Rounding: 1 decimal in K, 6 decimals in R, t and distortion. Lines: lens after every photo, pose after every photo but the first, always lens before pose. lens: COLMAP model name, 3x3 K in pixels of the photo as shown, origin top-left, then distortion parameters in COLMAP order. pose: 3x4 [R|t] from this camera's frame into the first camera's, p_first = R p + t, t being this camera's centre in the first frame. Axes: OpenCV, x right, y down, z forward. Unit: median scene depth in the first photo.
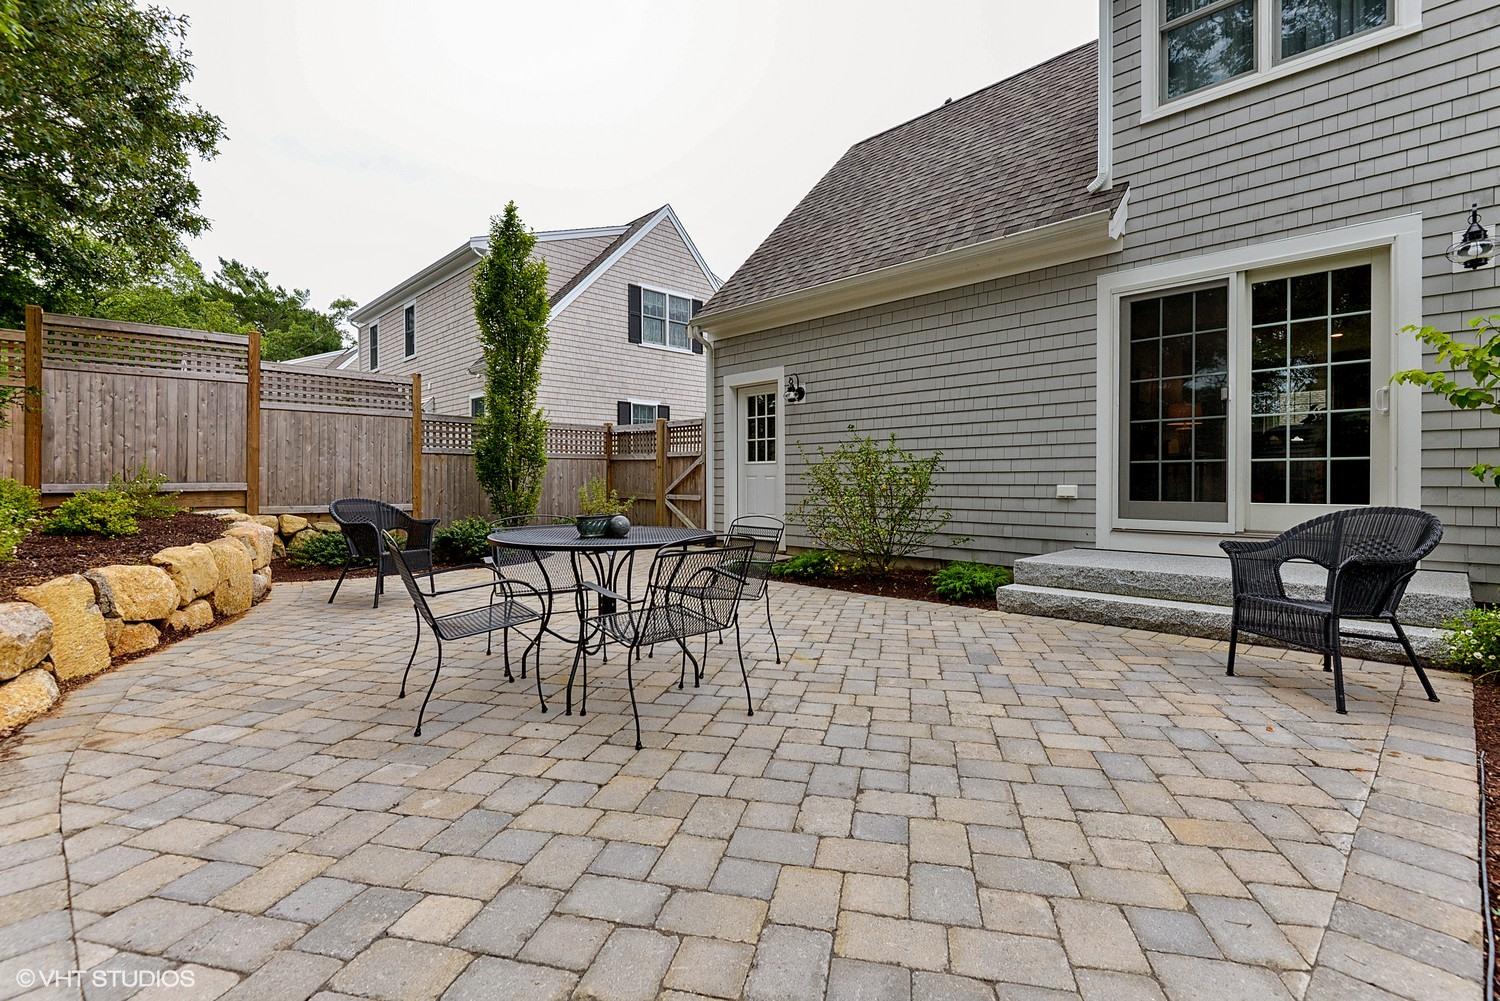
lens RADIAL K [[695.8, 0, 710.4], [0, 695.8, 487.4], [0, 0, 1]] dist [0.005863, 0.000710]
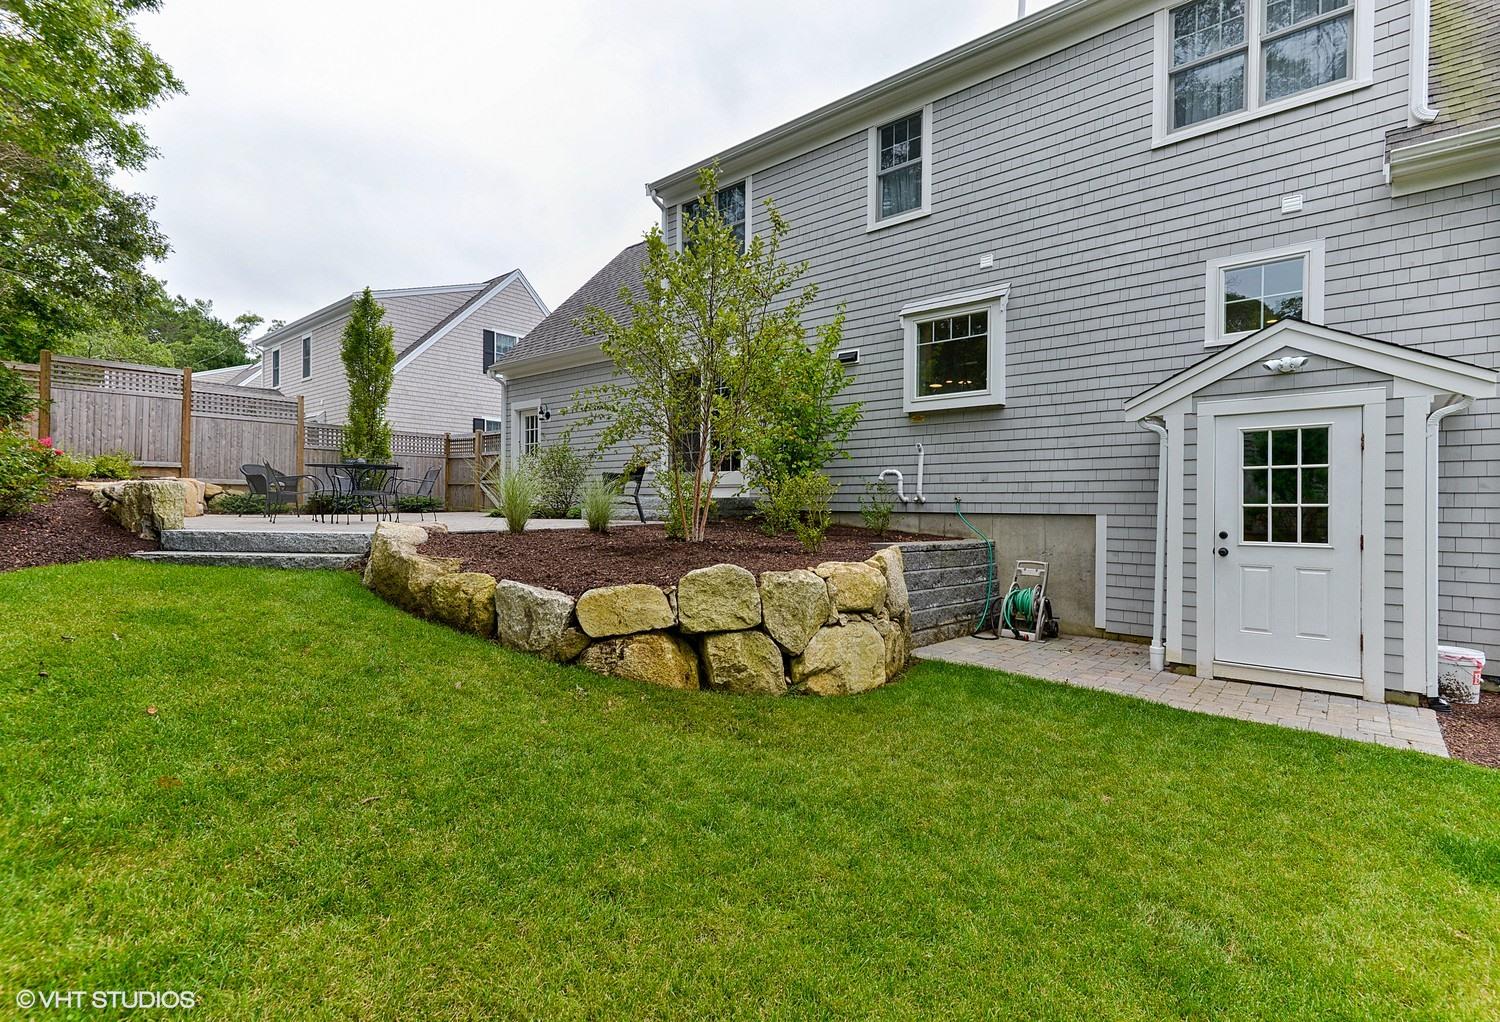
lens RADIAL K [[717.6, 0, 750.3], [0, 717.6, 508.1], [0, 0, 1]] dist [0.011206, 0.001589]
pose [[0.992205, 0.009374, 0.124261, 0.356109], [-0.008744, 0.999946, -0.005609, 0.081541], [-0.124307, 0.004479, 0.992234, -0.678579]]
